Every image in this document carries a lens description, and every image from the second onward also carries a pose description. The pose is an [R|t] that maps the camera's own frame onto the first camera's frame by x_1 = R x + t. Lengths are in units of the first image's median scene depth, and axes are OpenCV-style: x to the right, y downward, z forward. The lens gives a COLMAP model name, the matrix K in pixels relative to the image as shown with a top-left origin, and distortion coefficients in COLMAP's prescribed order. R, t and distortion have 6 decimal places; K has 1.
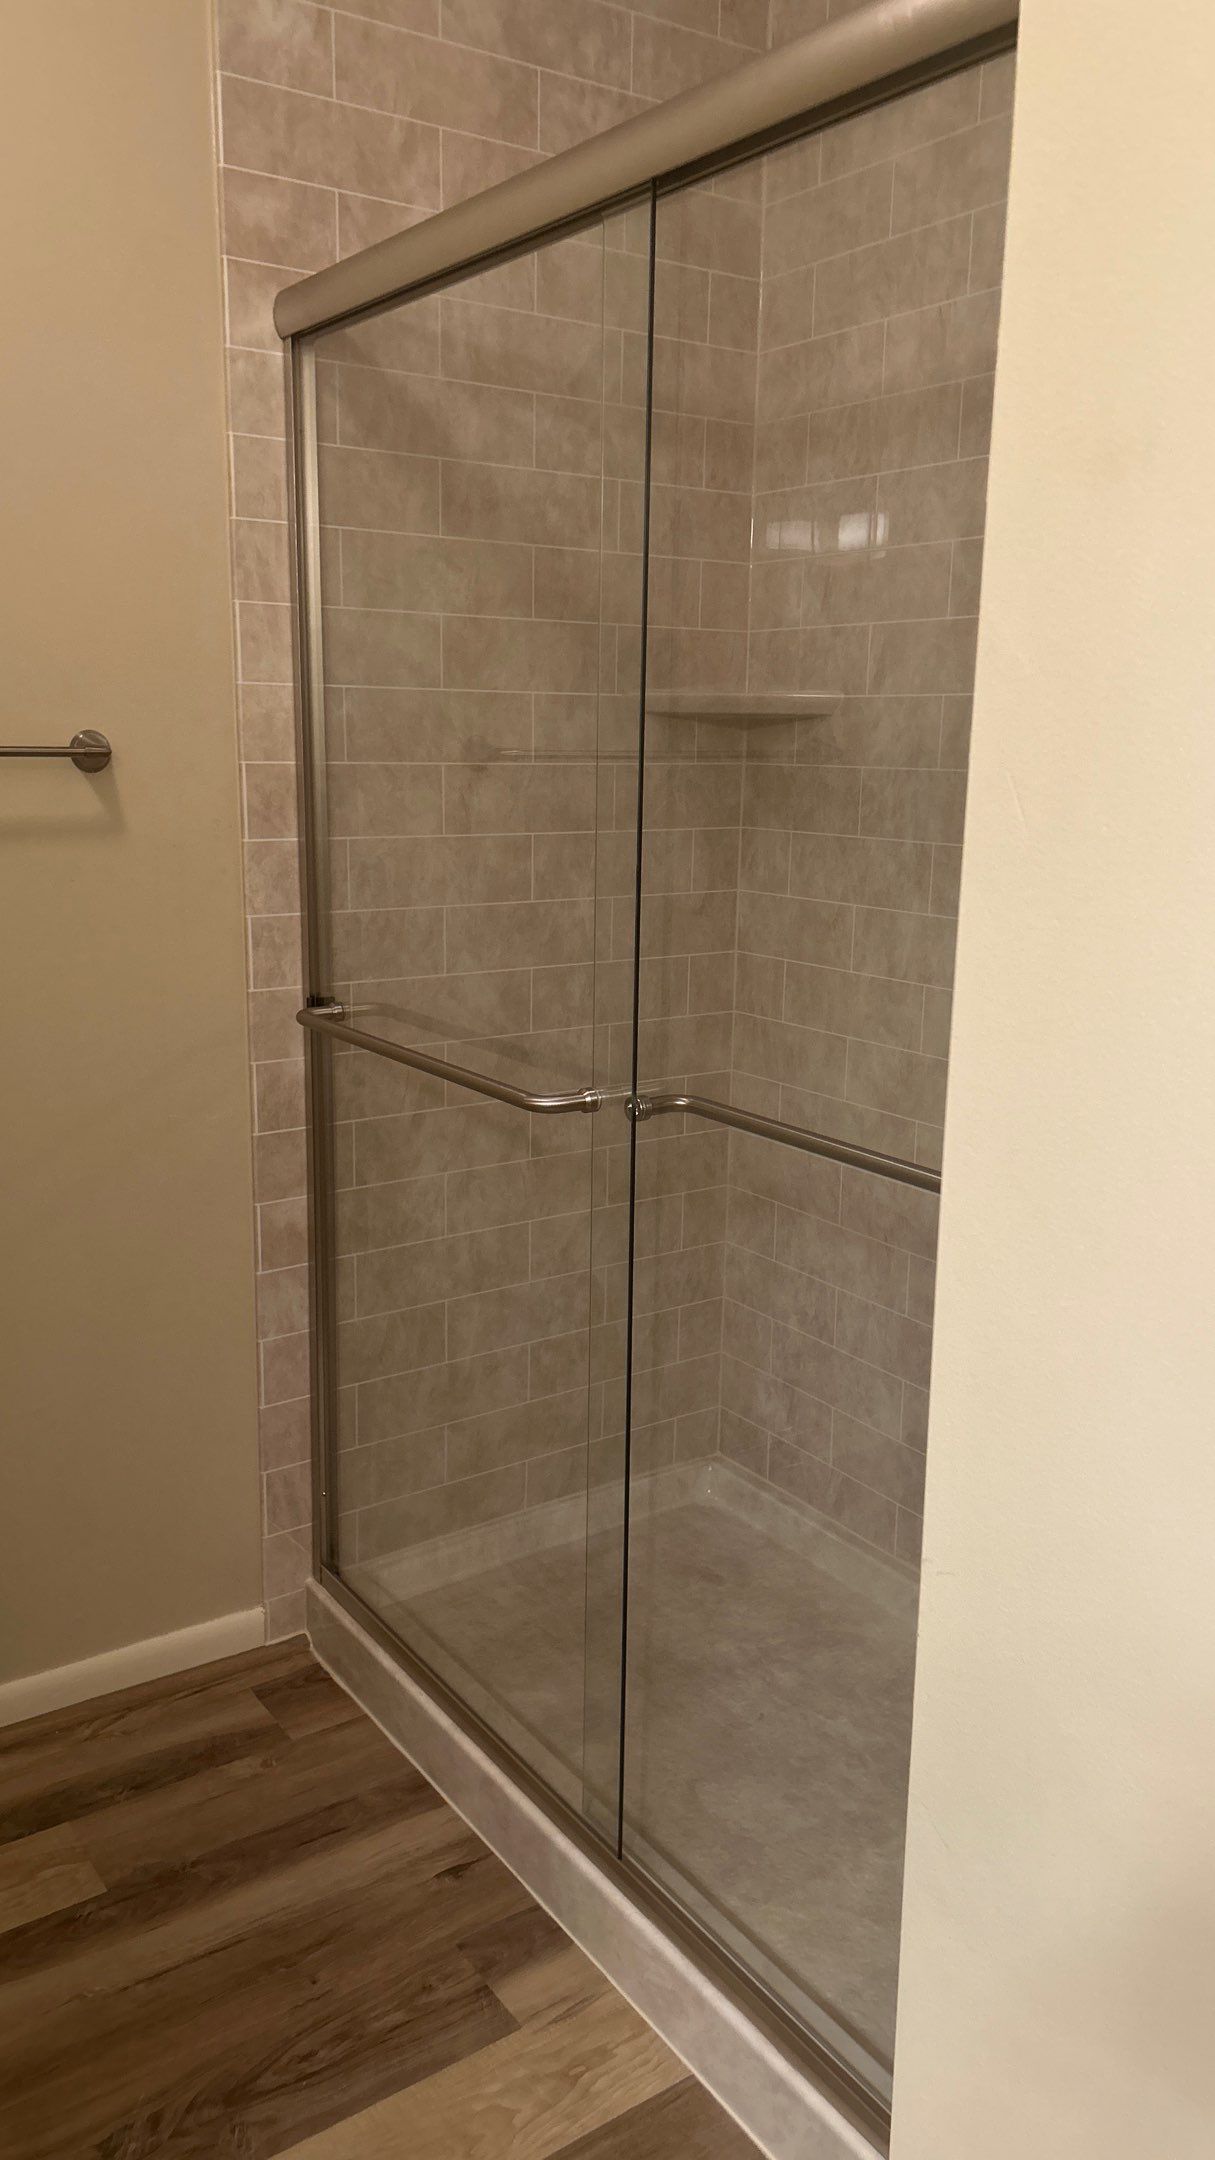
lens RADIAL K [[1634.9, 0, 604.1], [0, 1634.9, 1092.5], [0, 0, 1]] dist [0.040844, -0.020650]
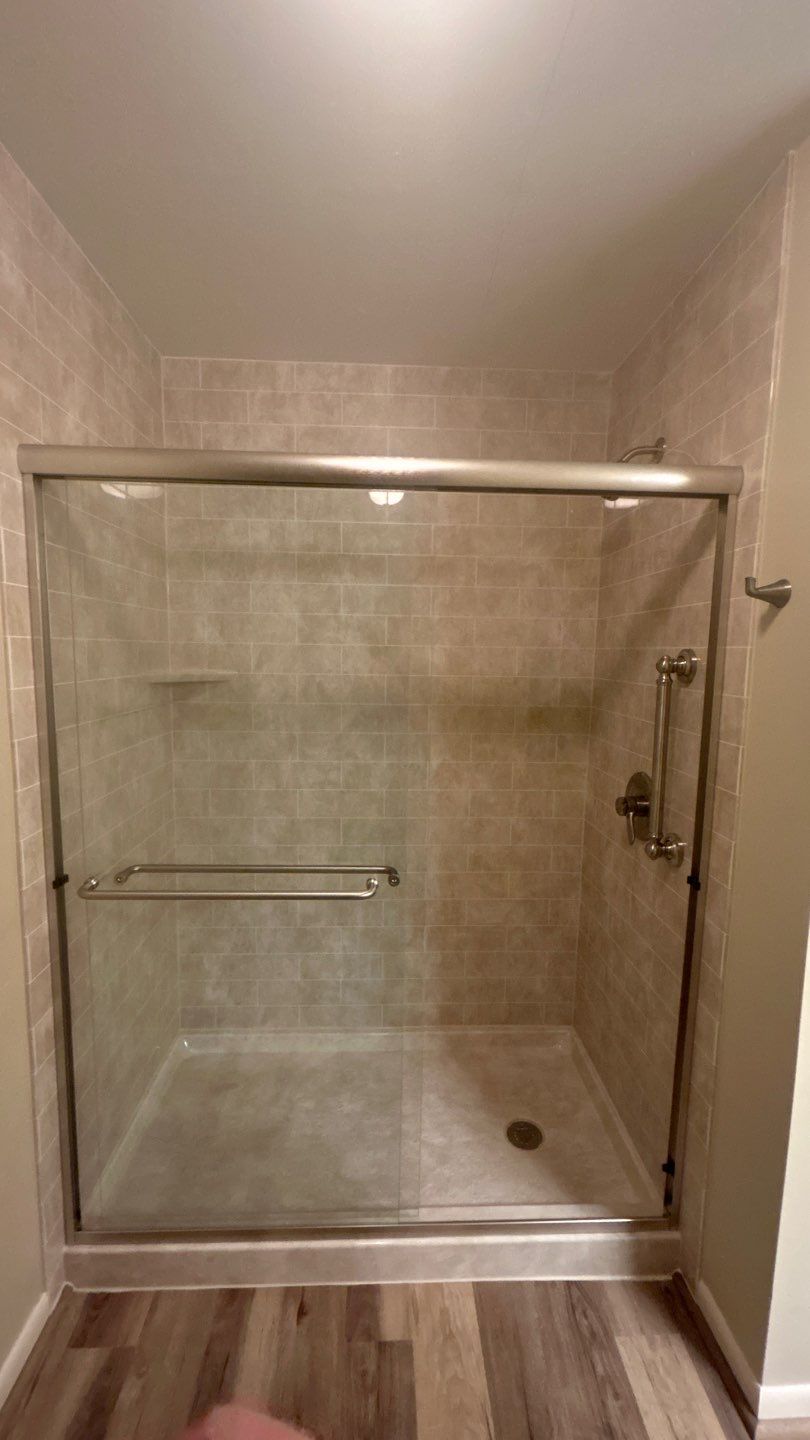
lens RADIAL K [[589.2, 0, 400.4], [0, 589.2, 720.8], [0, 0, 1]] dist [0.001059, 0.001252]
pose [[0.534616, -0.108294, 0.838128, -0.447793], [0.174825, 0.984474, 0.015688, -0.154682], [-0.826815, 0.138139, 0.545248, 0.386985]]
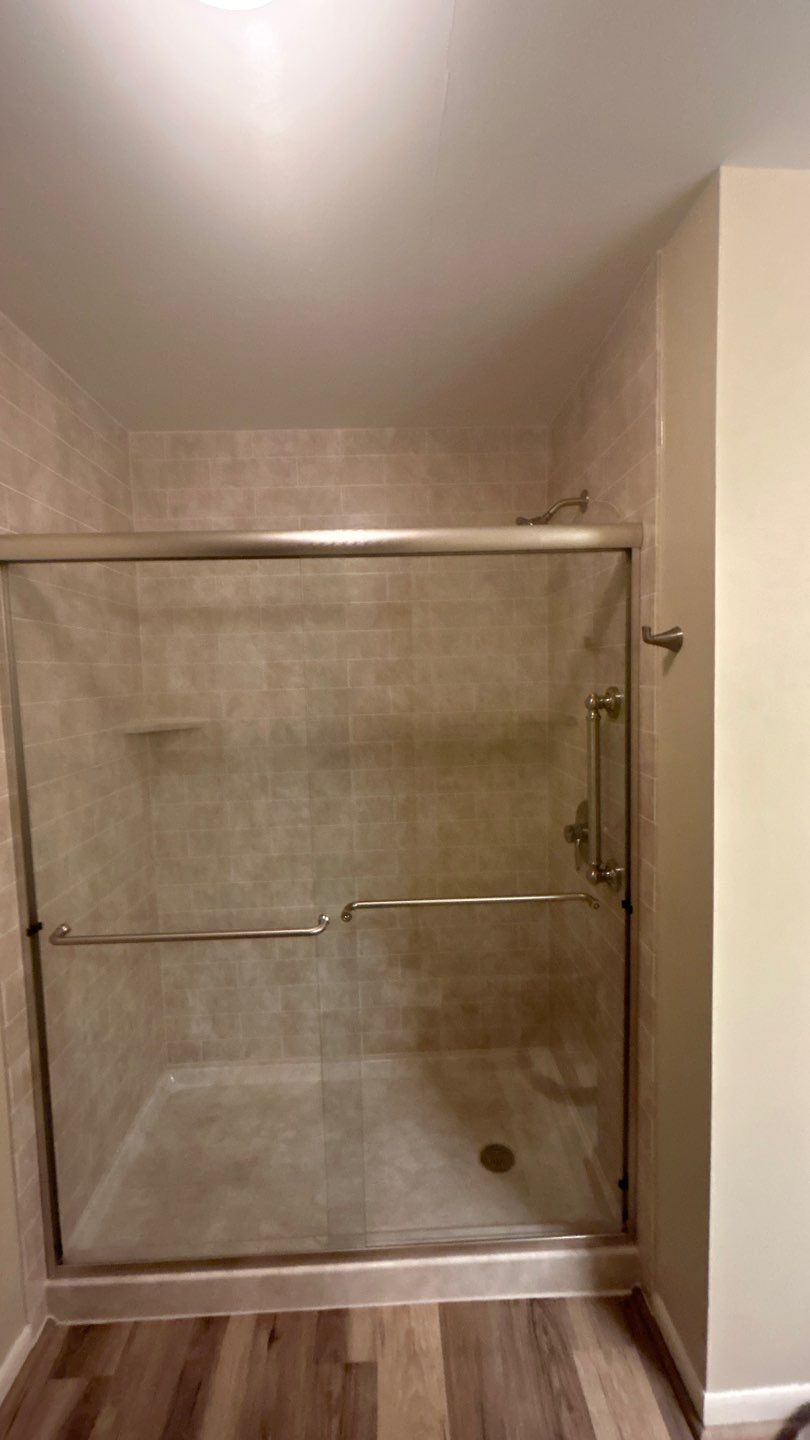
lens RADIAL K [[589.2, 0, 403.0], [0, 589.2, 719.7], [0, 0, 1]] dist [0.001059, 0.001252]
pose [[0.539154, -0.100102, 0.836237, -0.447568], [0.216763, 0.975955, -0.022928, -0.166033], [-0.813834, 0.193627, 0.547889, 0.300922]]
